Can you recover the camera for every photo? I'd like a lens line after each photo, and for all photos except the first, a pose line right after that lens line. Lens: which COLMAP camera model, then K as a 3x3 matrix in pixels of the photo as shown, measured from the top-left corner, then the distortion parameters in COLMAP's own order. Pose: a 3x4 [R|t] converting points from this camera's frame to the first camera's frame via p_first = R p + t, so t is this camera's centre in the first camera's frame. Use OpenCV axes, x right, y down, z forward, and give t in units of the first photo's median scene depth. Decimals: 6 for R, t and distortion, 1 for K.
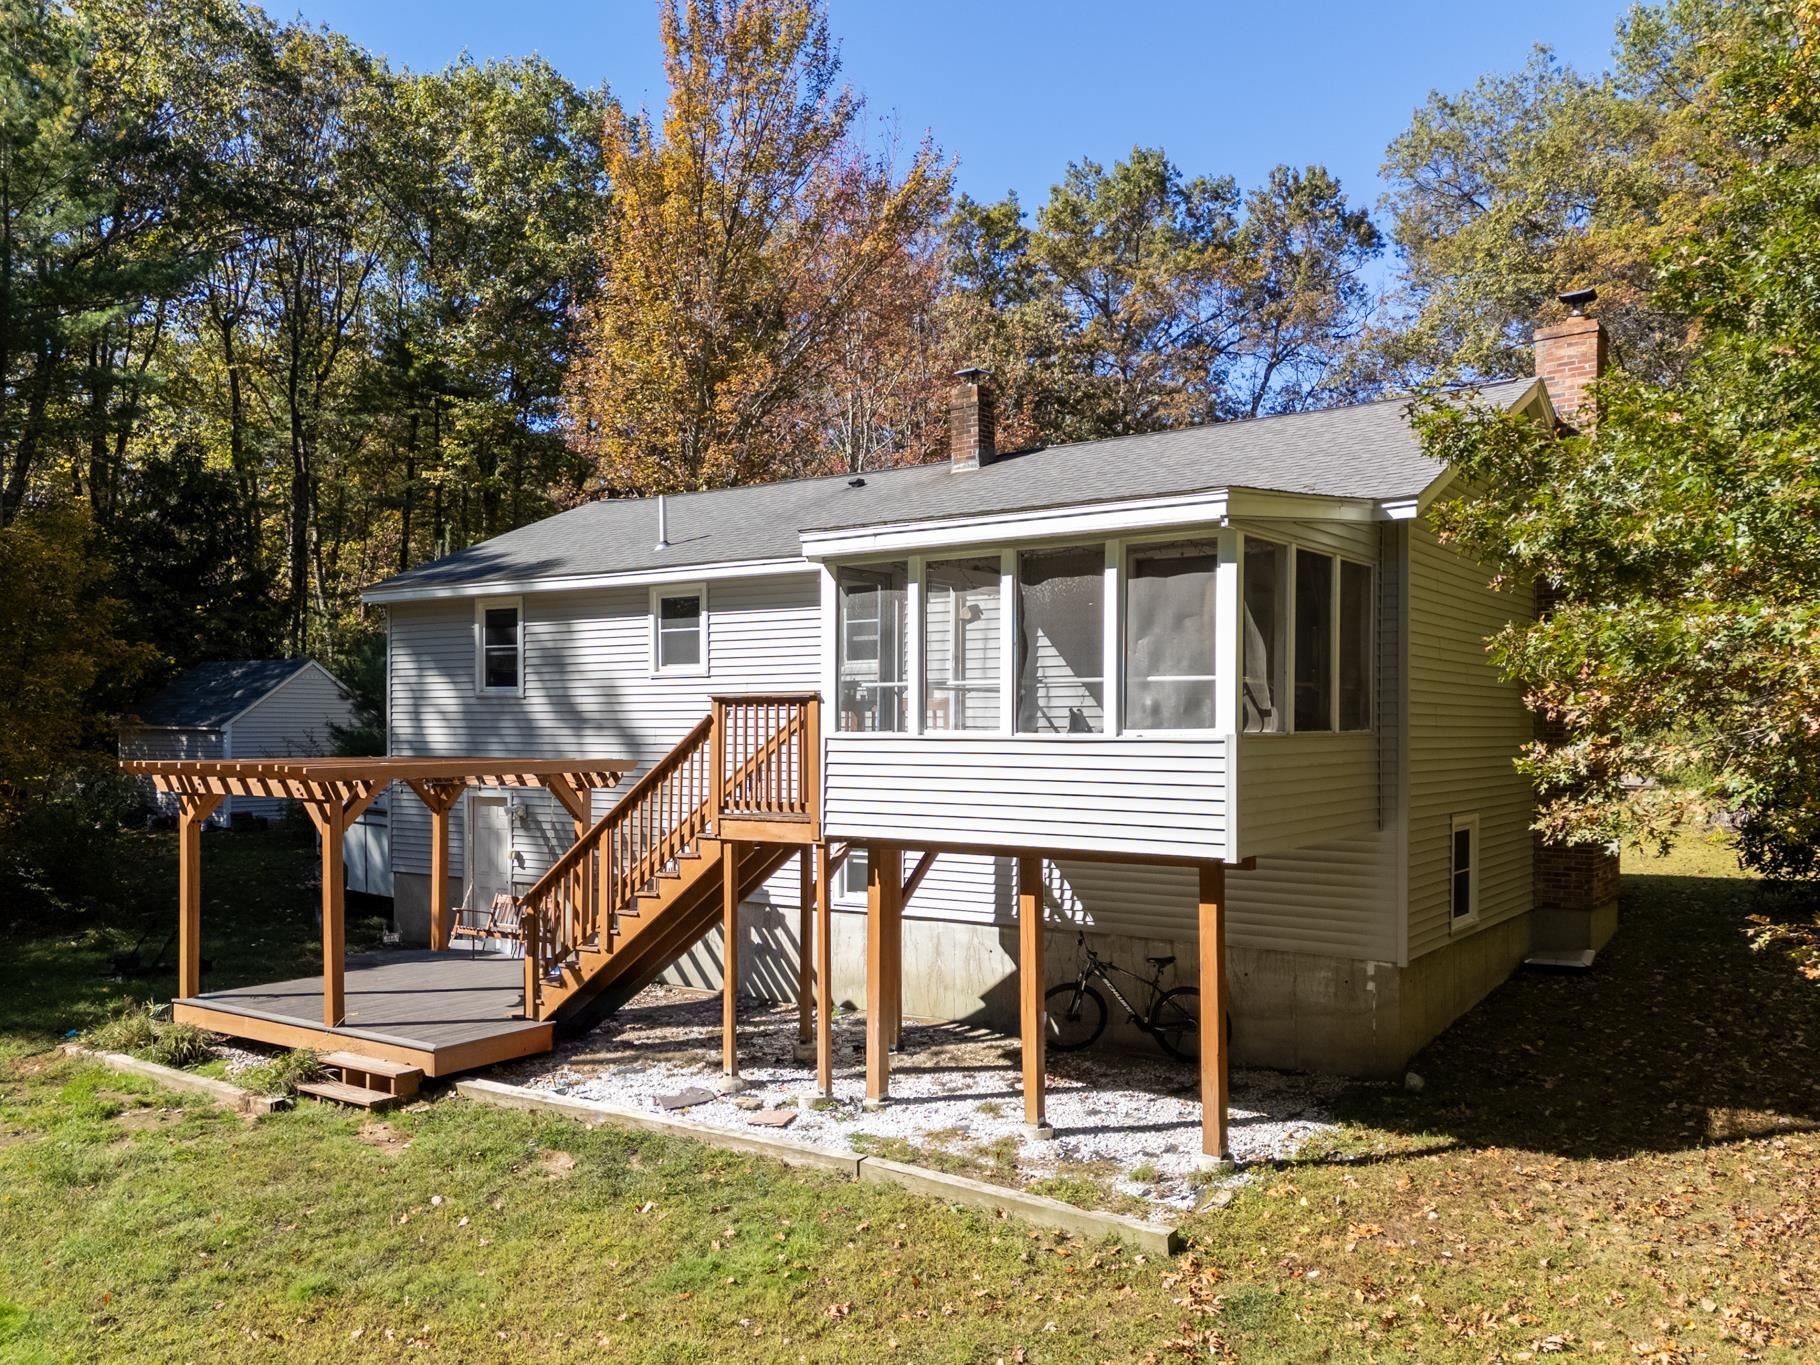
lens RADIAL K [[1413.9, 0, 971.7], [0, 1413.9, 684.8], [0, 0, 1]] dist [0.065173, 0.001902]
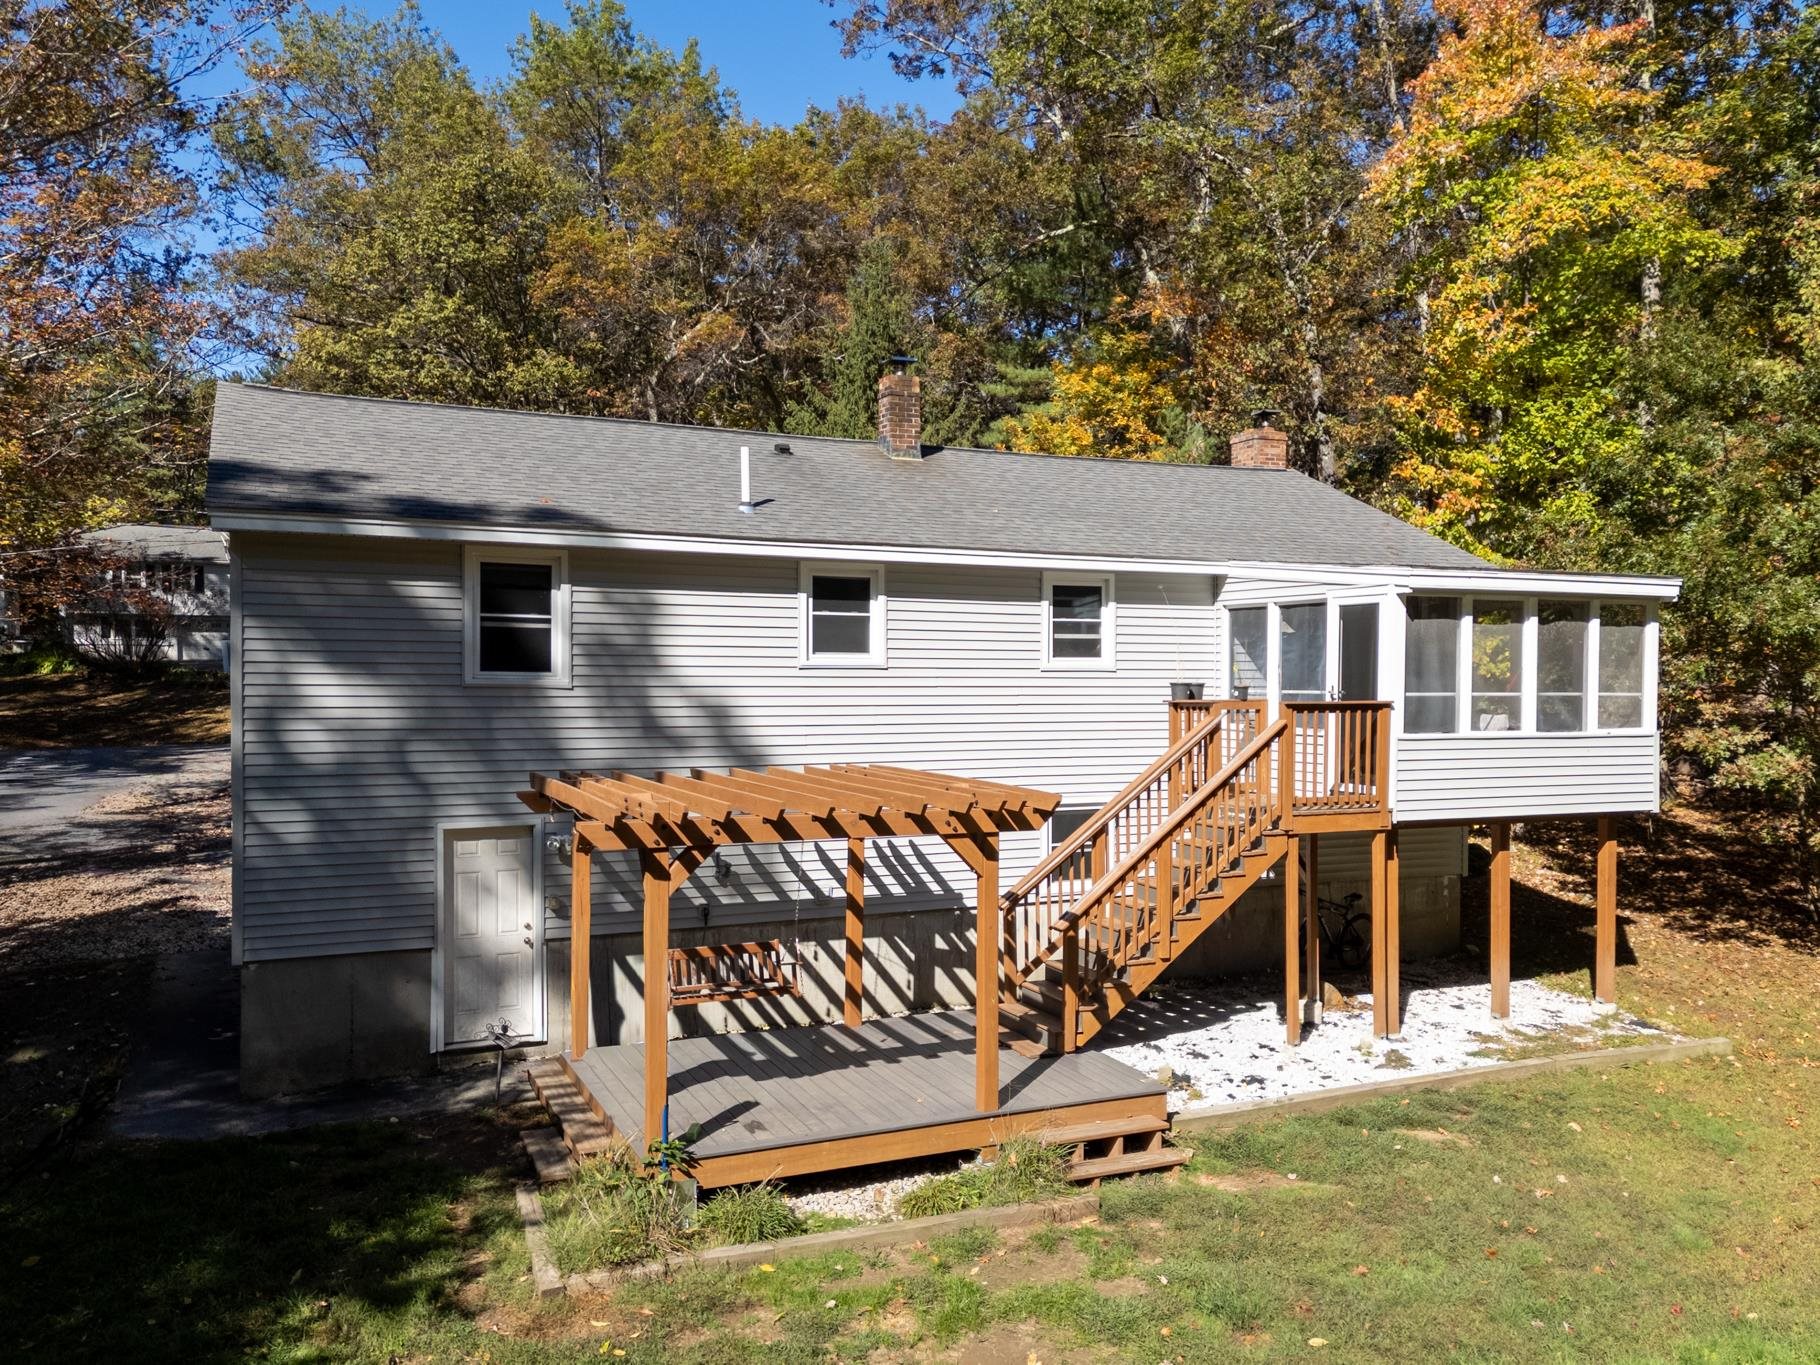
lens RADIAL K [[1413.9, 0, 971.7], [0, 1413.9, 684.8], [0, 0, 1]] dist [0.065173, 0.001902]
pose [[0.509000, 0.000948, 0.860766, -1.317781], [-0.030767, 0.999380, 0.017093, -0.017806], [-0.860217, -0.035183, 0.508714, 0.702617]]
